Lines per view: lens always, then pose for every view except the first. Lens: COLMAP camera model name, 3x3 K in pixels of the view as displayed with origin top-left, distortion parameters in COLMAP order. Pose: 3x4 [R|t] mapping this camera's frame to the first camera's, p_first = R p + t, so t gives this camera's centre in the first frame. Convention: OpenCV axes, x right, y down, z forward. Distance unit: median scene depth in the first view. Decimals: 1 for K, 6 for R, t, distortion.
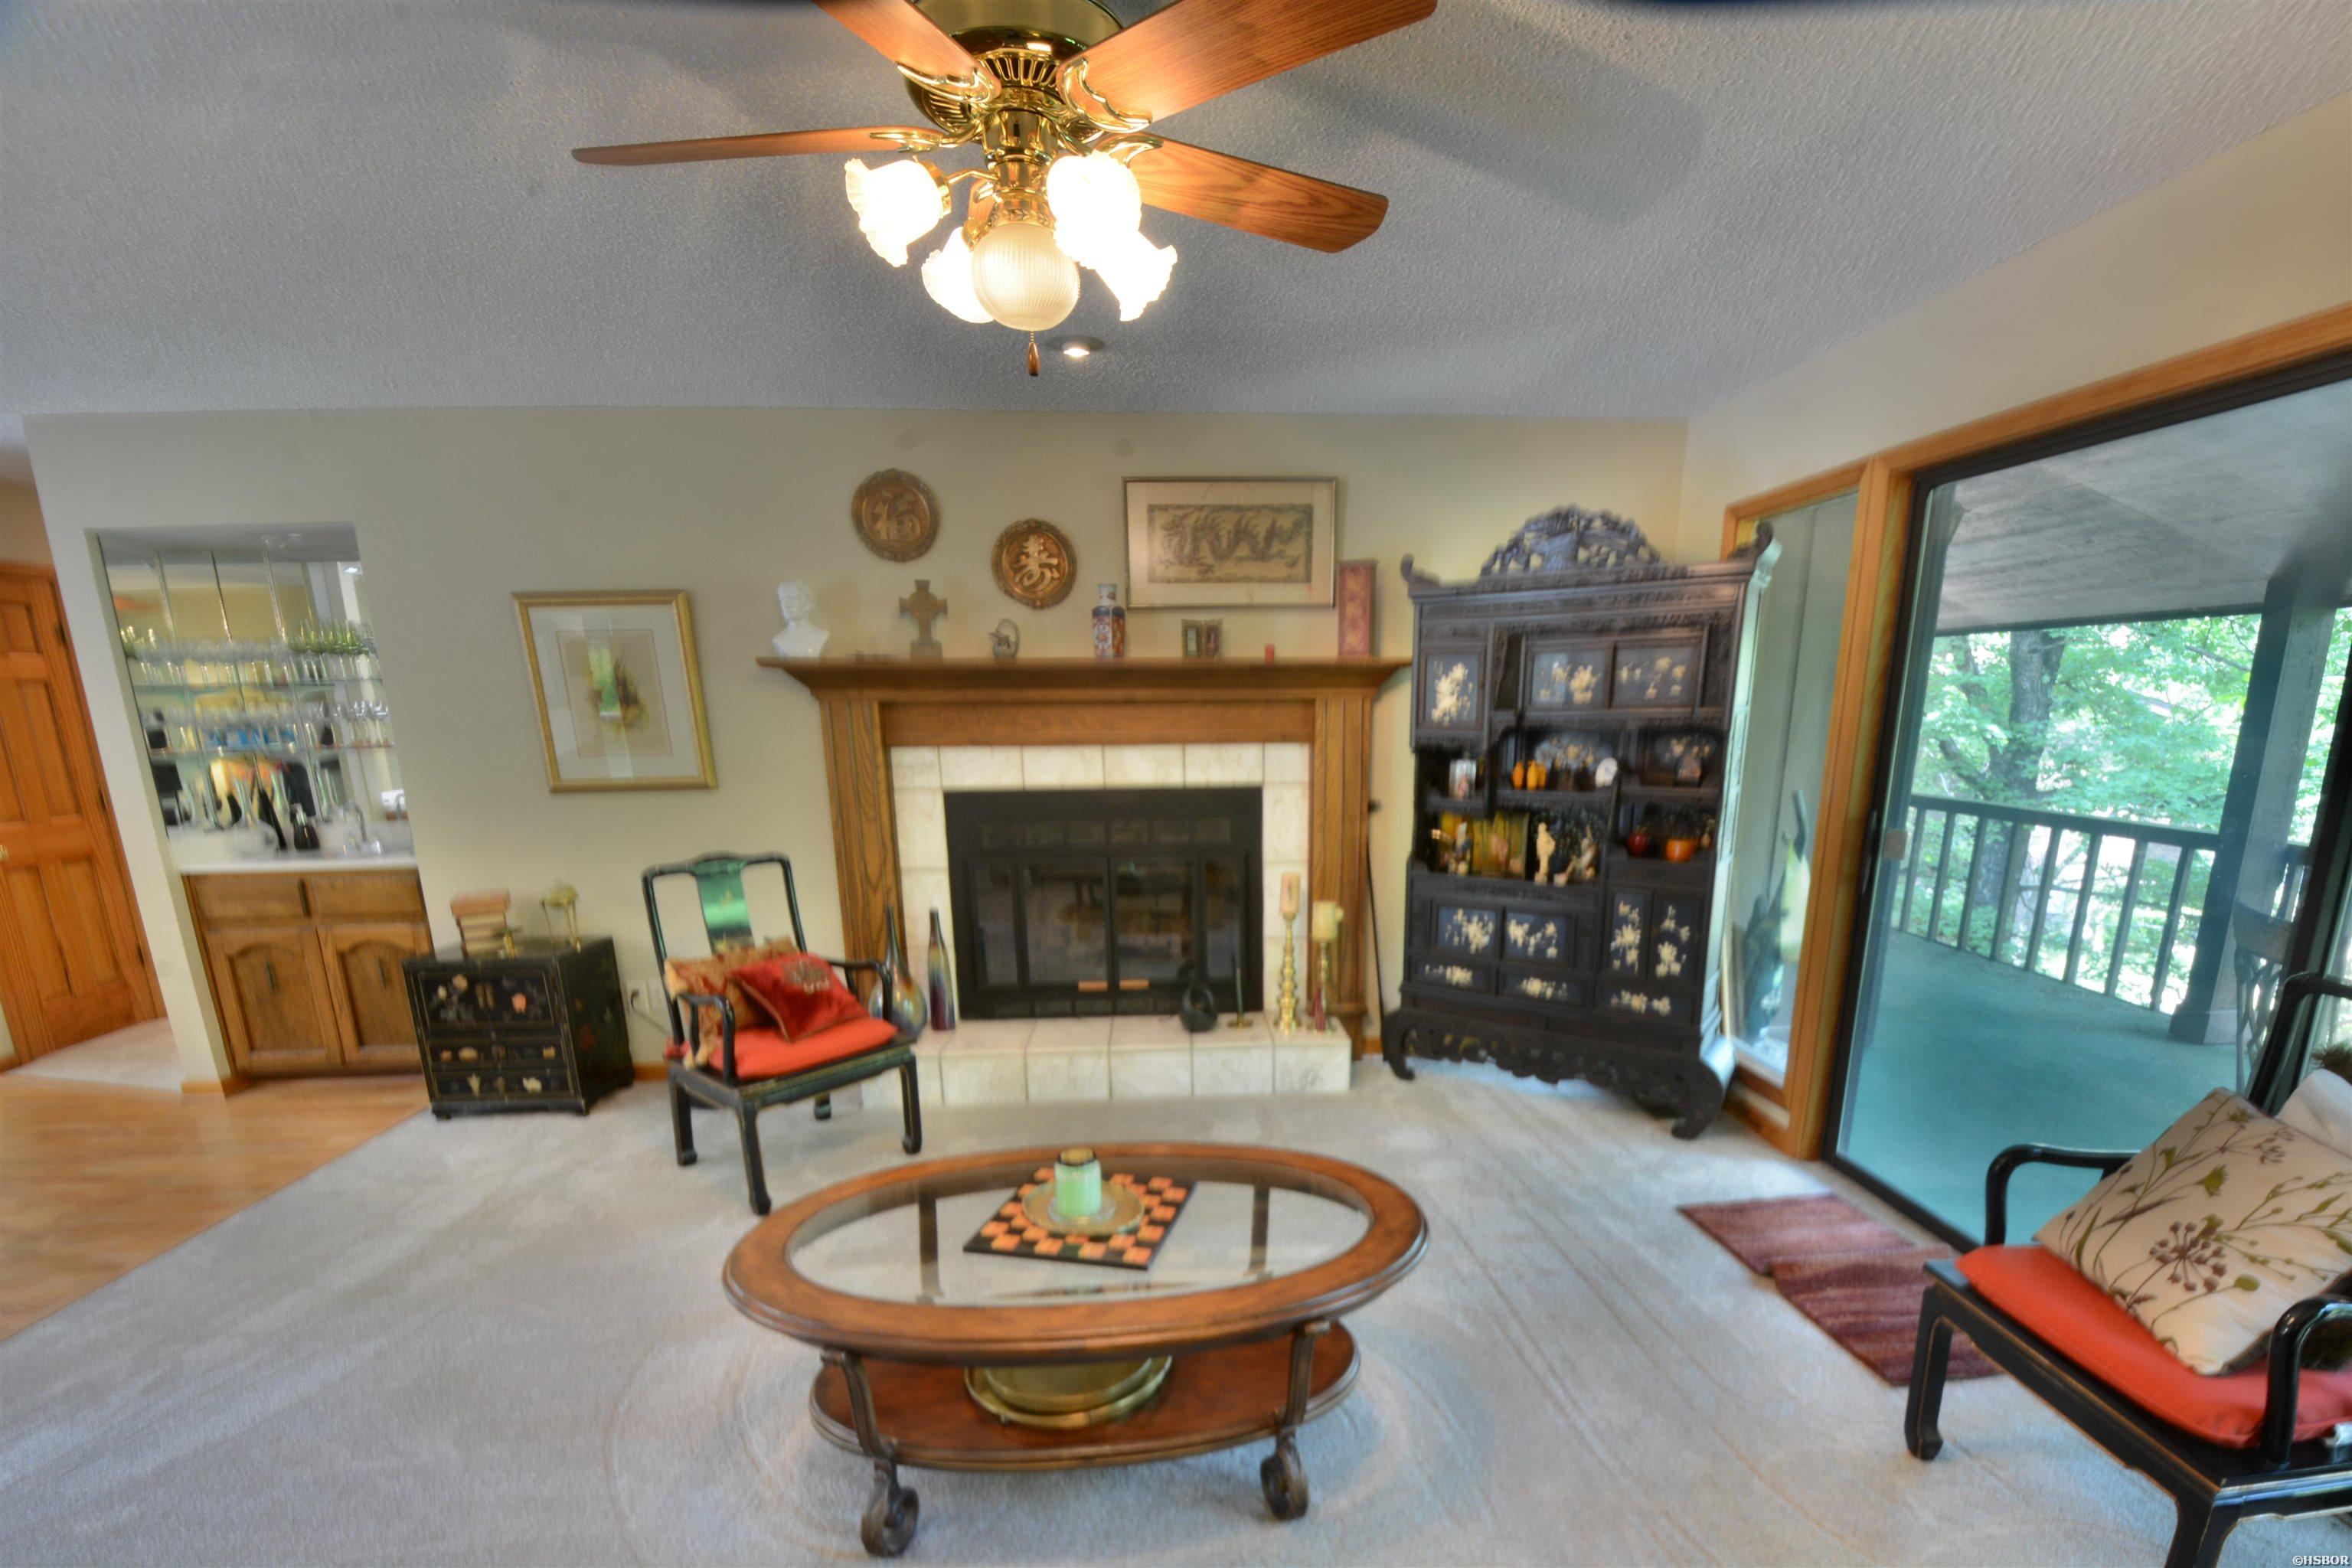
lens RADIAL K [[1046.0, 0, 1236.8], [0, 1046.0, 956.1], [0, 0, 1]] dist [0.024630, -0.024992]
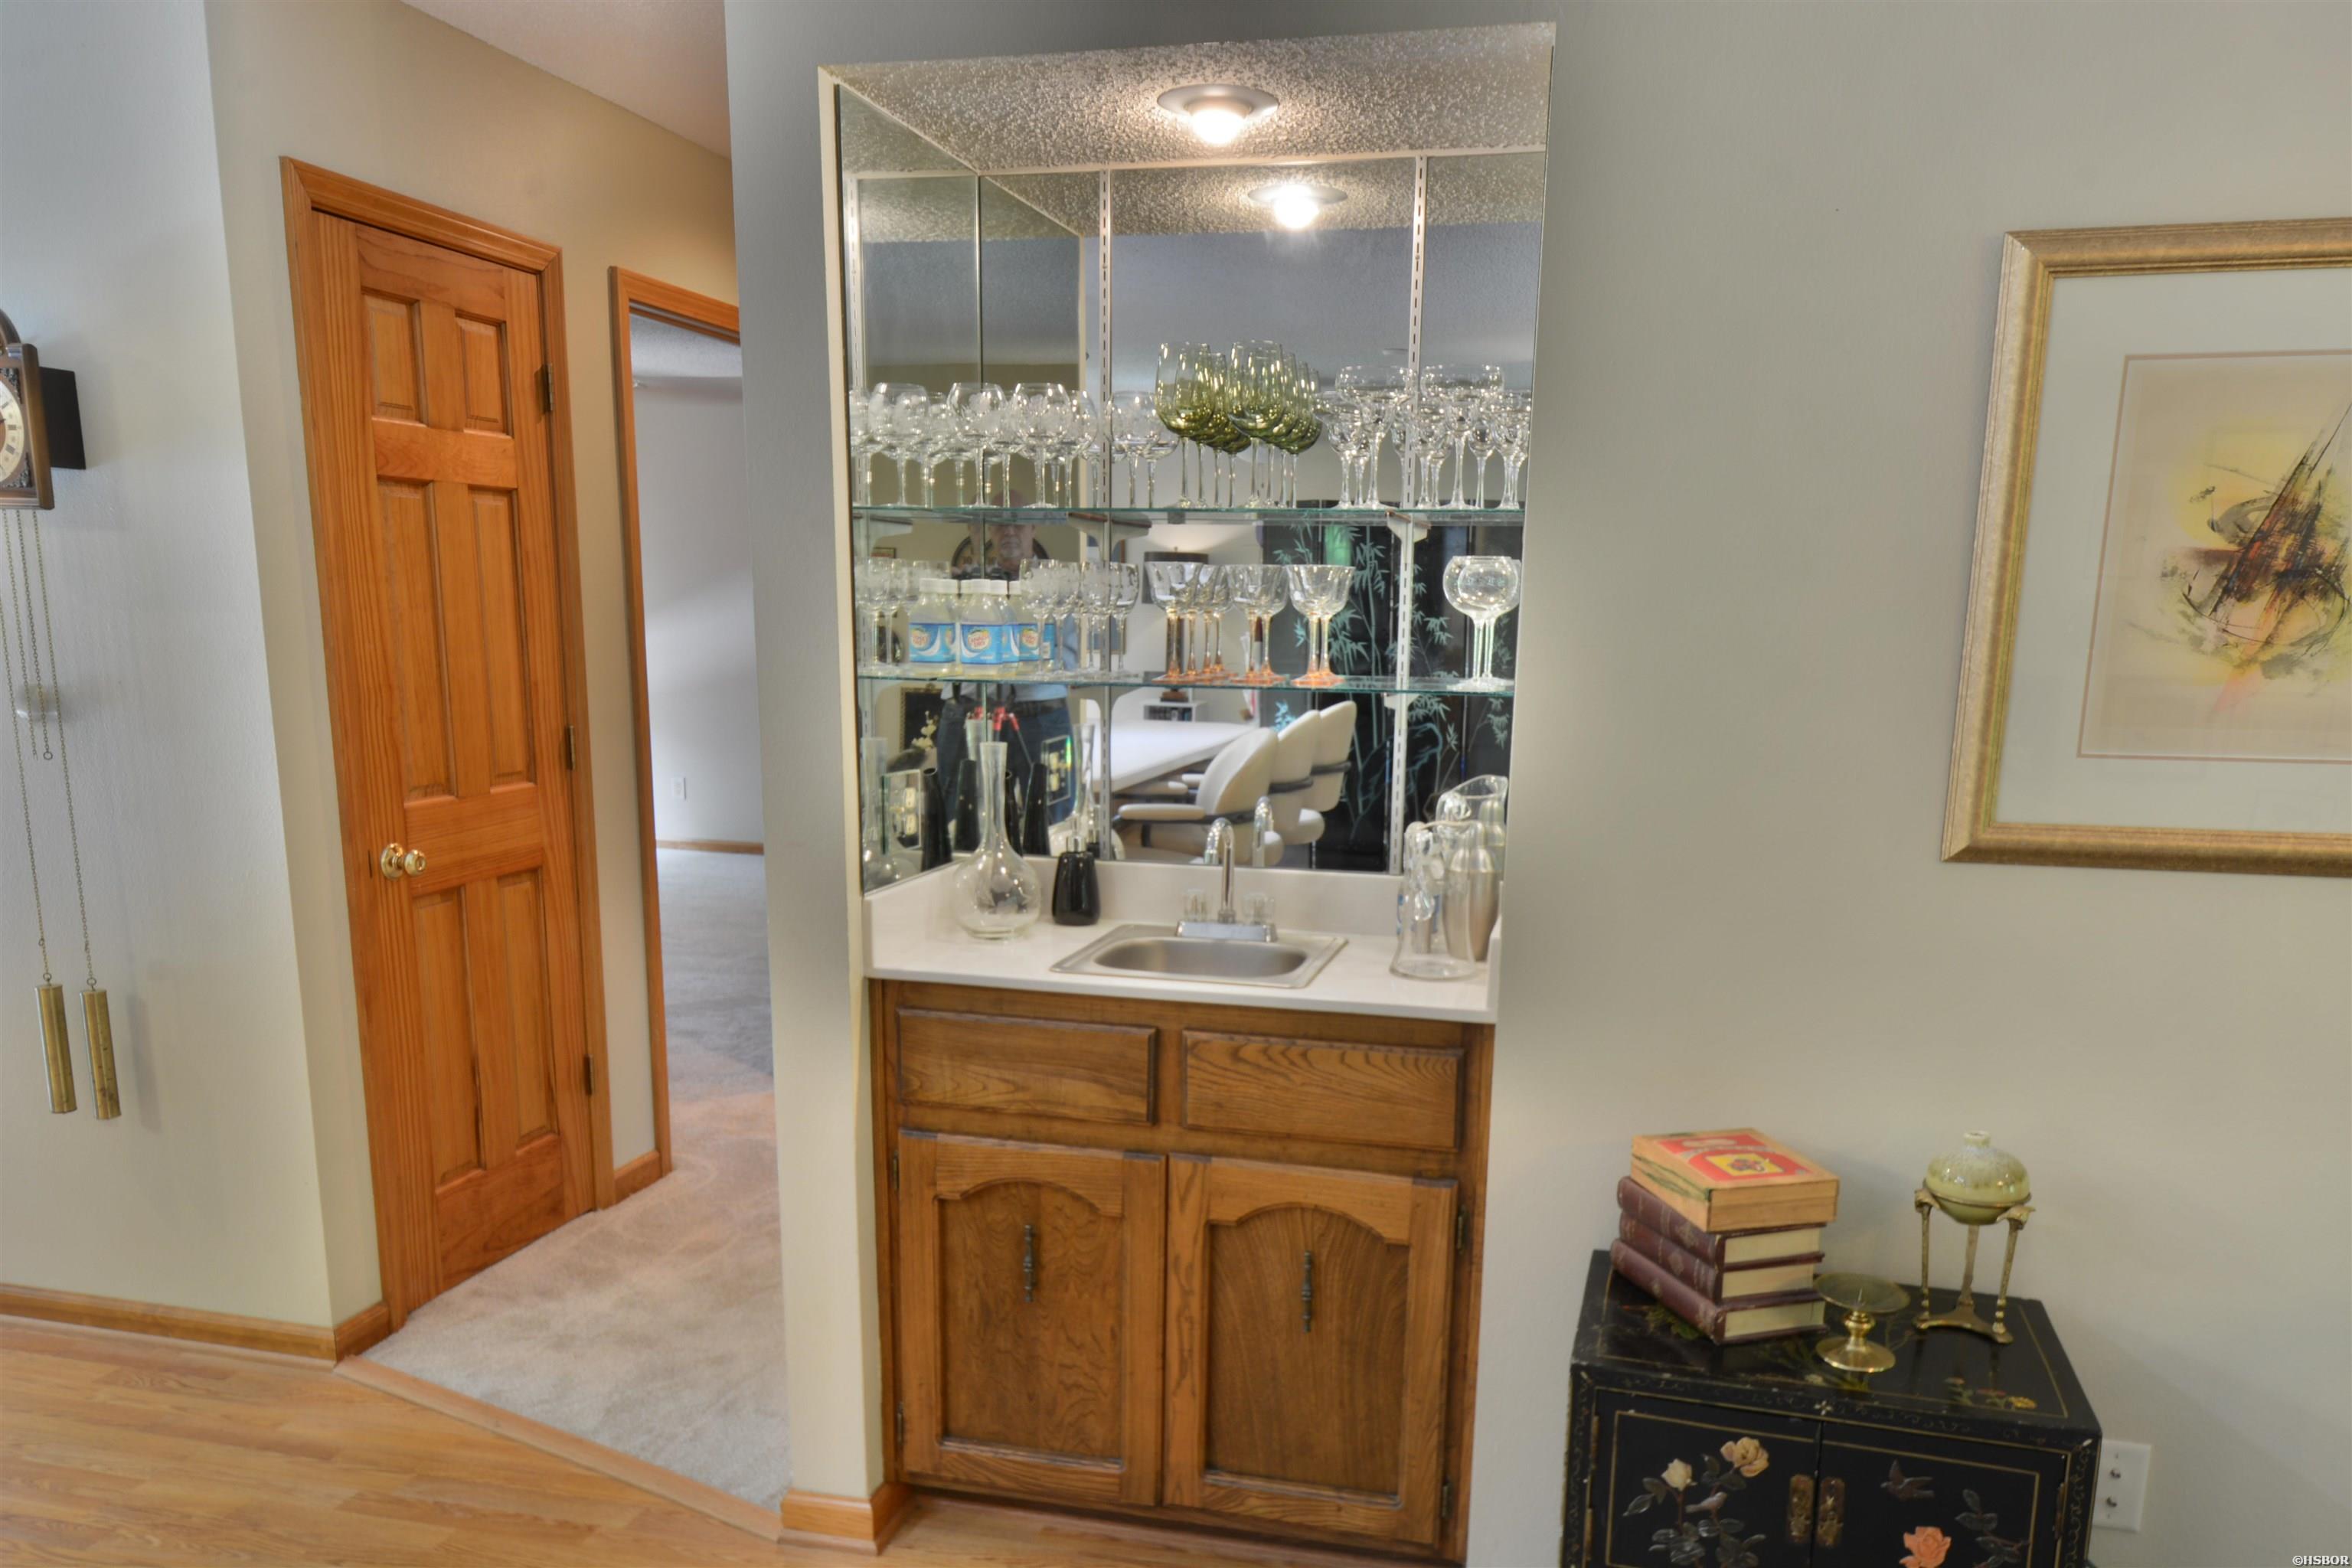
lens RADIAL K [[1778.3, 0, 1186.6], [0, 1778.3, 956.3], [0, 0, 1]] dist [-0.000574, -0.000555]
pose [[0.942856, 0.094948, -0.319387, -0.668627], [-0.104929, 0.994379, -0.014147, -0.088821], [0.316248, 0.046852, 0.947519, 0.394148]]
